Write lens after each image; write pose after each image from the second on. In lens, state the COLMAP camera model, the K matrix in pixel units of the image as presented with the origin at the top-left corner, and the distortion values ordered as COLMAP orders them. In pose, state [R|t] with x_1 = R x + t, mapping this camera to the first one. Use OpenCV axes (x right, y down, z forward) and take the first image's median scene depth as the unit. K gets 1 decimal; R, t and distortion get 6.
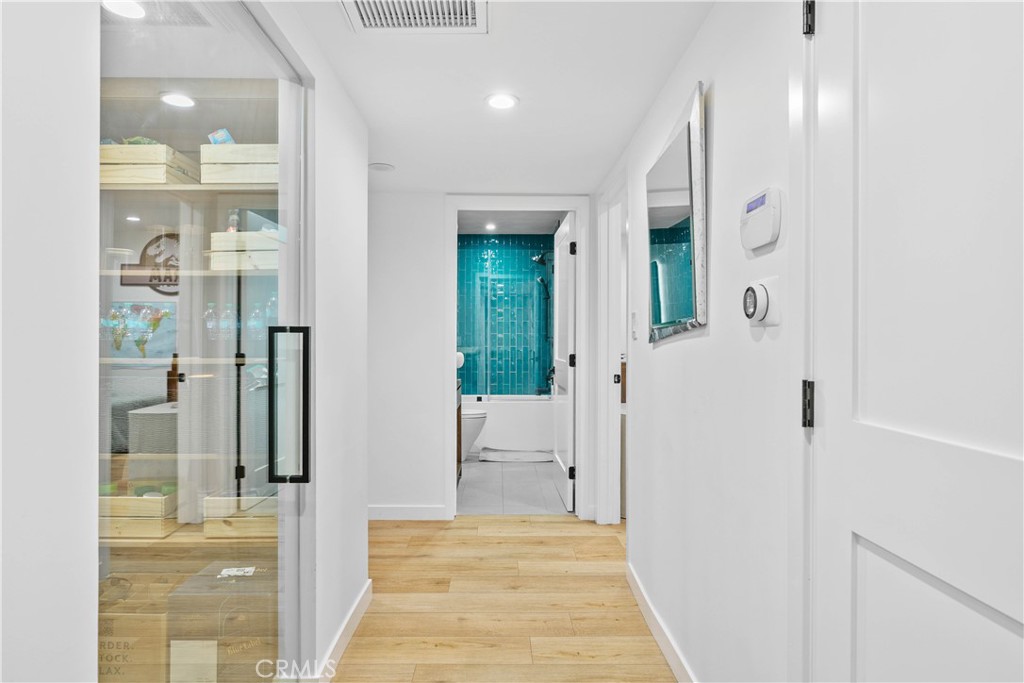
lens RADIAL K [[495.6, 0, 511.9], [0, 495.6, 341.4], [0, 0, 1]] dist [-0.000234, 0.000351]
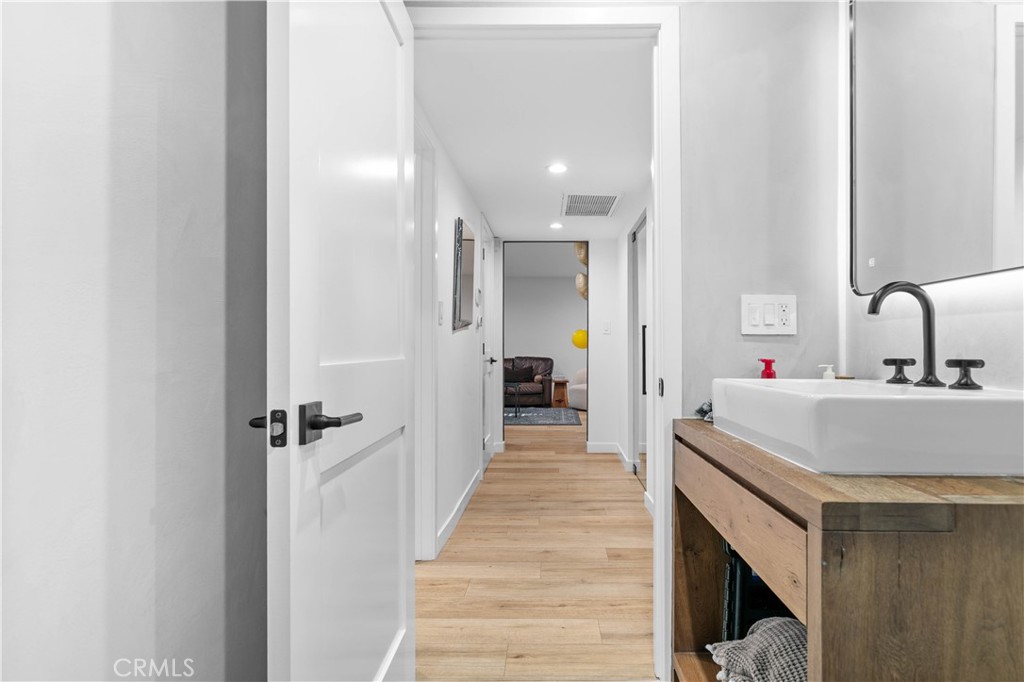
lens RADIAL K [[495.6, 0, 515.0], [0, 495.6, 343.9], [0, 0, 1]] dist [-0.000234, 0.000351]
pose [[-0.995217, -0.006020, 0.097507, -0.026238], [-0.007102, 0.999917, -0.010759, 0.043698], [-0.097434, -0.011400, -0.995177, 1.866756]]
